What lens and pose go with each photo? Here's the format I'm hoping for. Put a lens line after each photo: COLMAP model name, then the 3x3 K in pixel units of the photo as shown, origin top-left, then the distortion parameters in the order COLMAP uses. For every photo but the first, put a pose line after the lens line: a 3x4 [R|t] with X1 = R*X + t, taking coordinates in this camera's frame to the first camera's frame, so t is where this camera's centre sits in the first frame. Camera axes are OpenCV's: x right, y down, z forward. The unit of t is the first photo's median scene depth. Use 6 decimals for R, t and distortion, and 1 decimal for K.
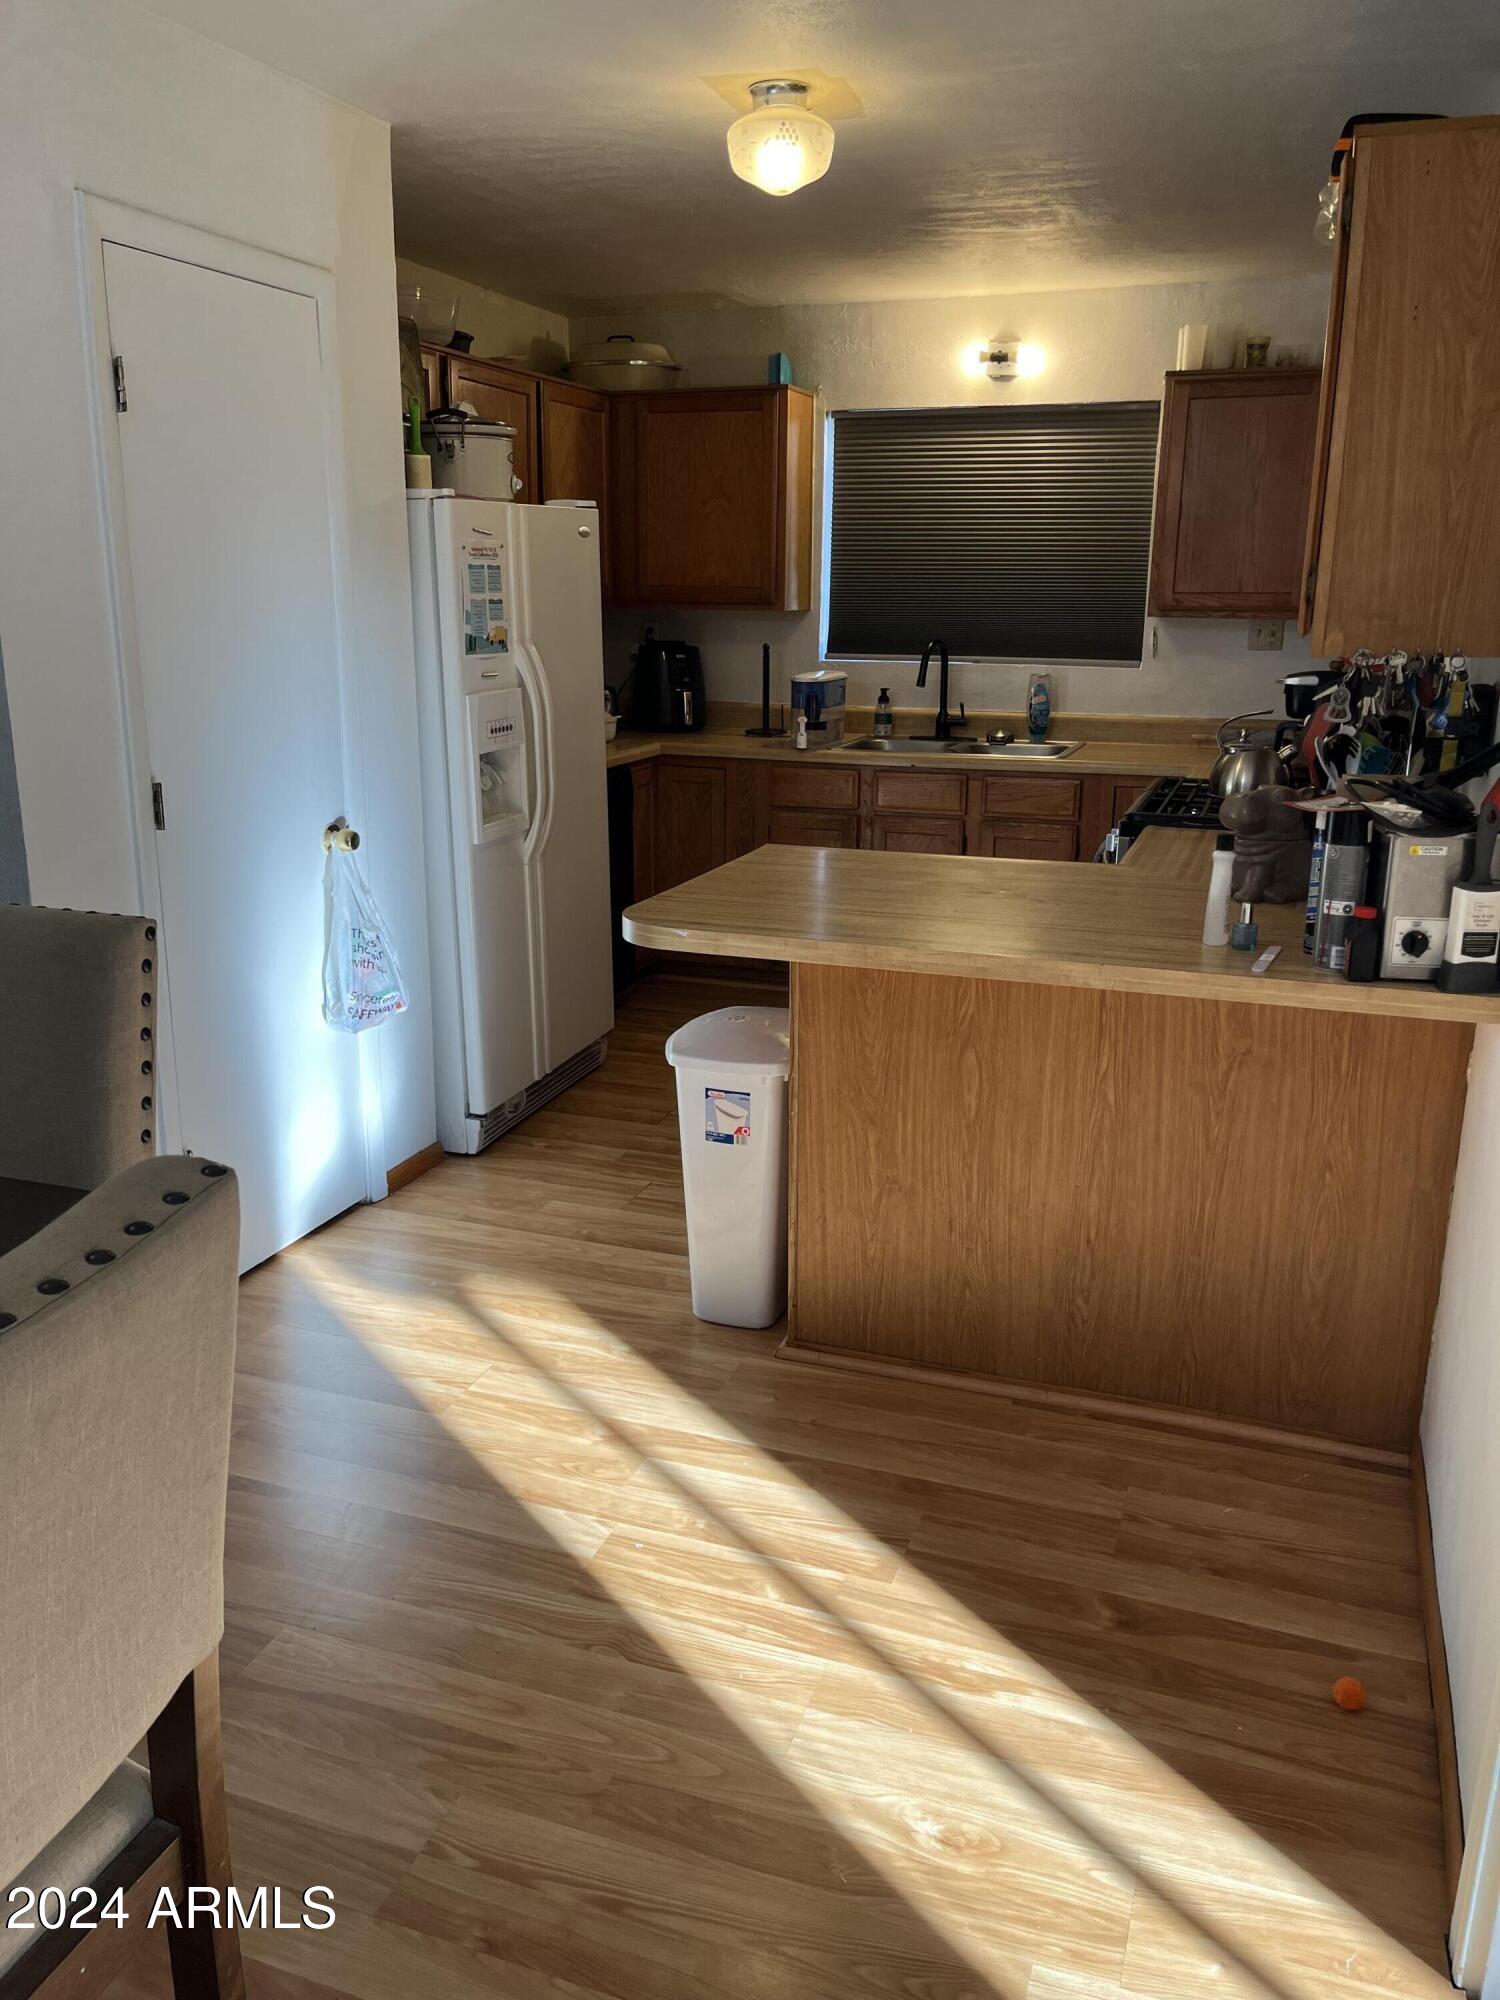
lens RADIAL K [[1506.1, 0, 744.3], [0, 1506.1, 1002.7], [0, 0, 1]] dist [0.052433, -0.068064]
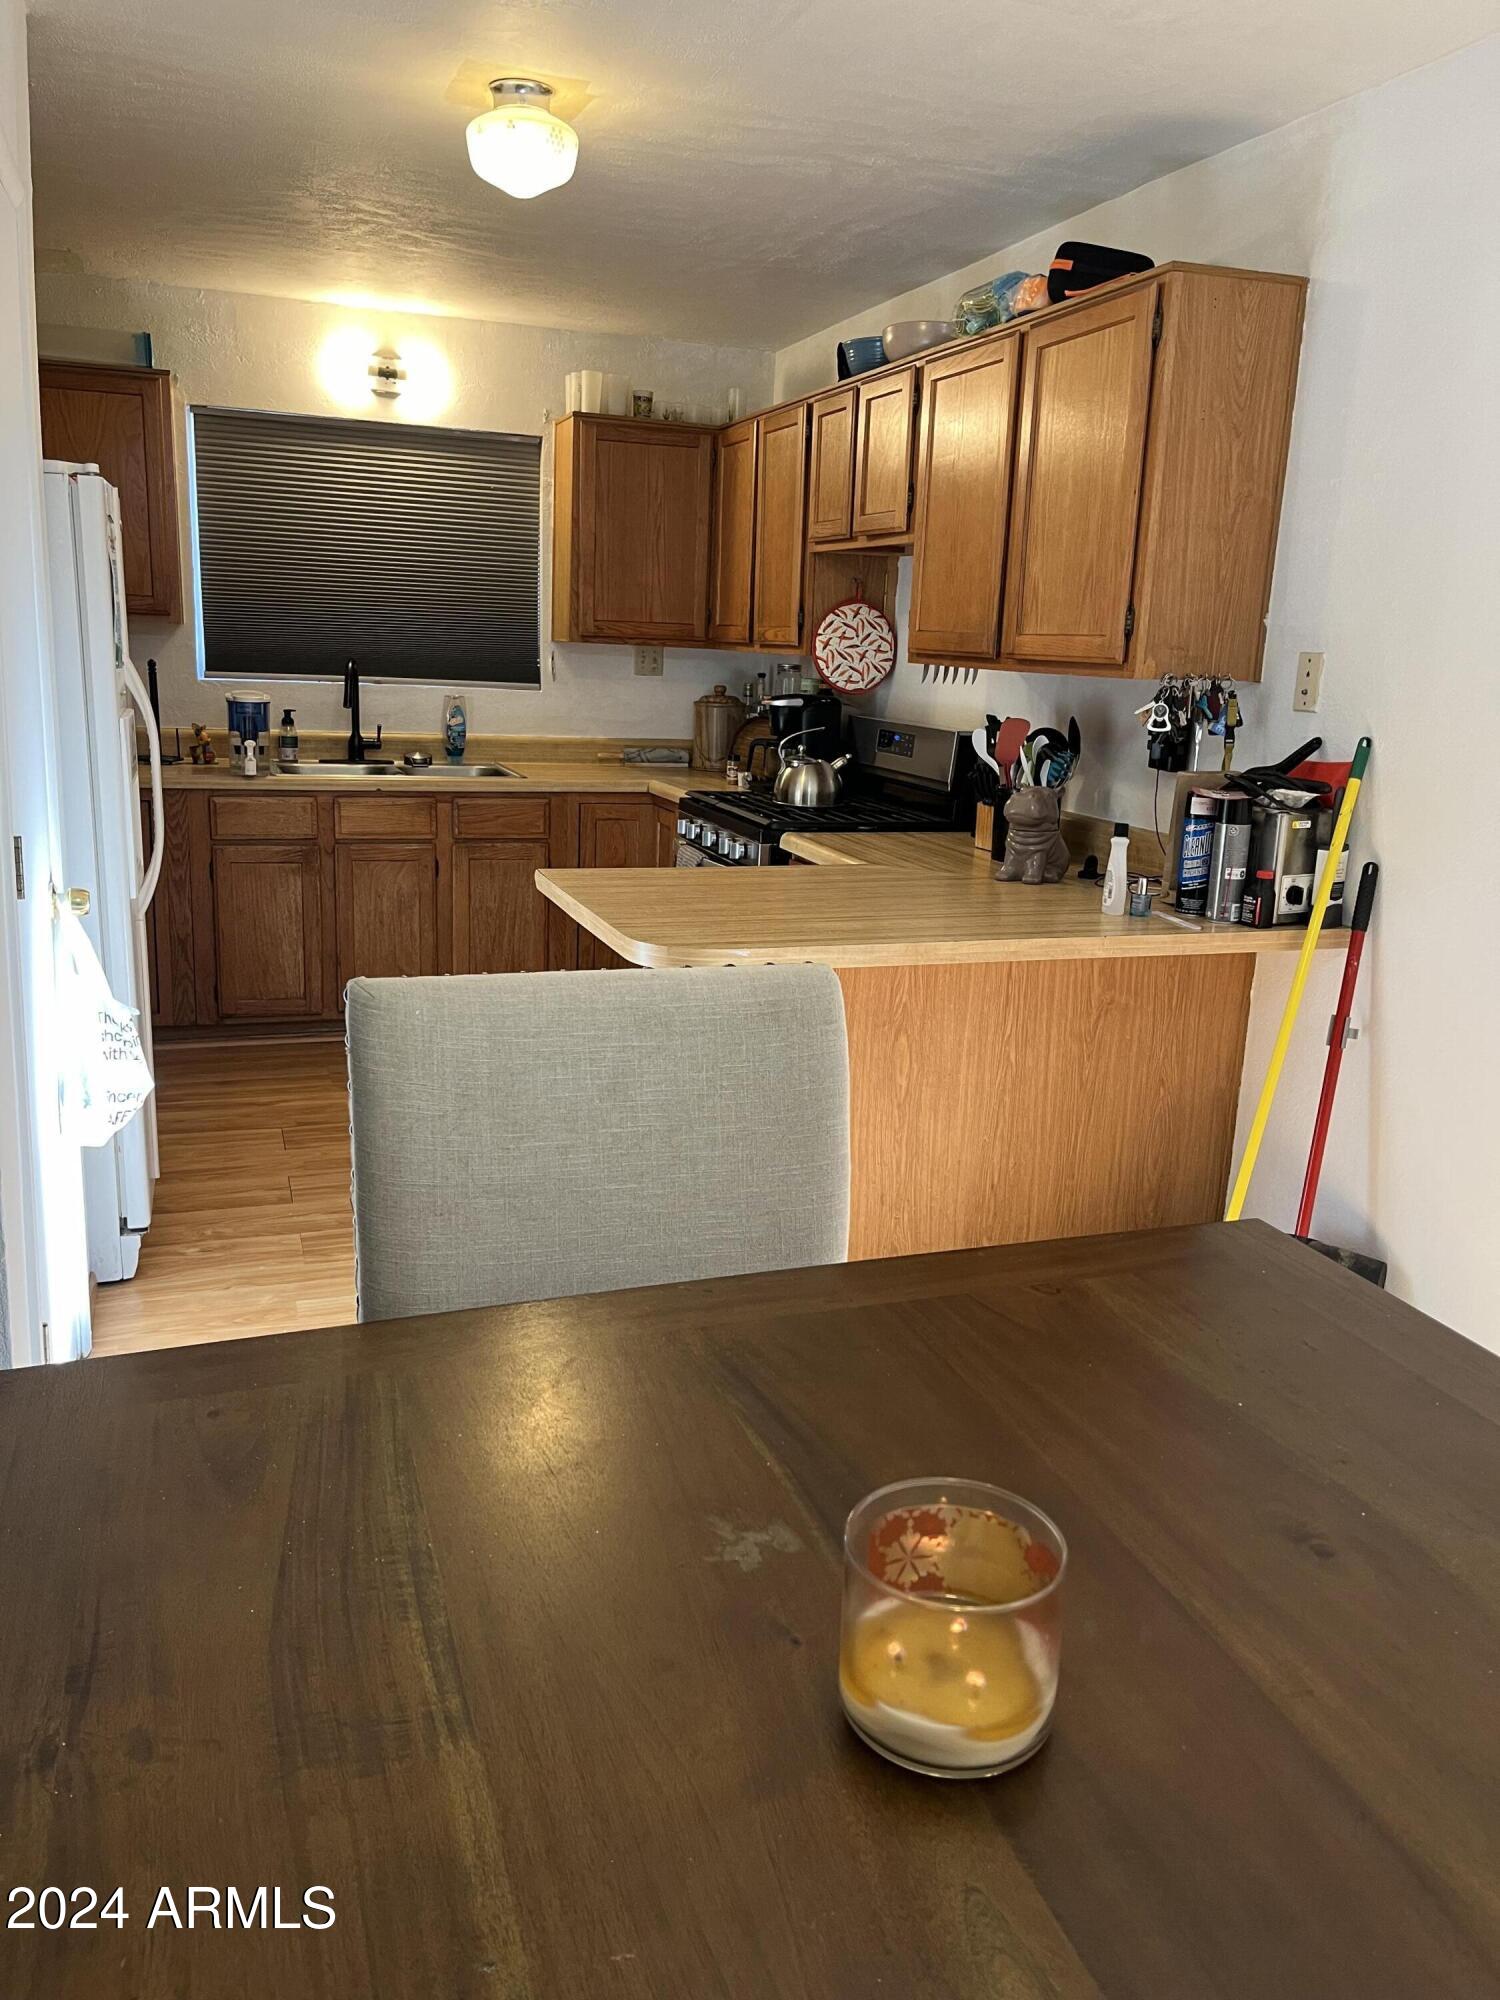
lens RADIAL K [[1506.1, 0, 754.2], [0, 1506.1, 1010.8], [0, 0, 1]] dist [0.052433, -0.068064]
pose [[0.772874, -0.128437, 0.621425, -0.431846], [0.135072, 0.990157, 0.036656, -0.028901], [-0.620017, 0.055607, 0.782616, 0.148502]]
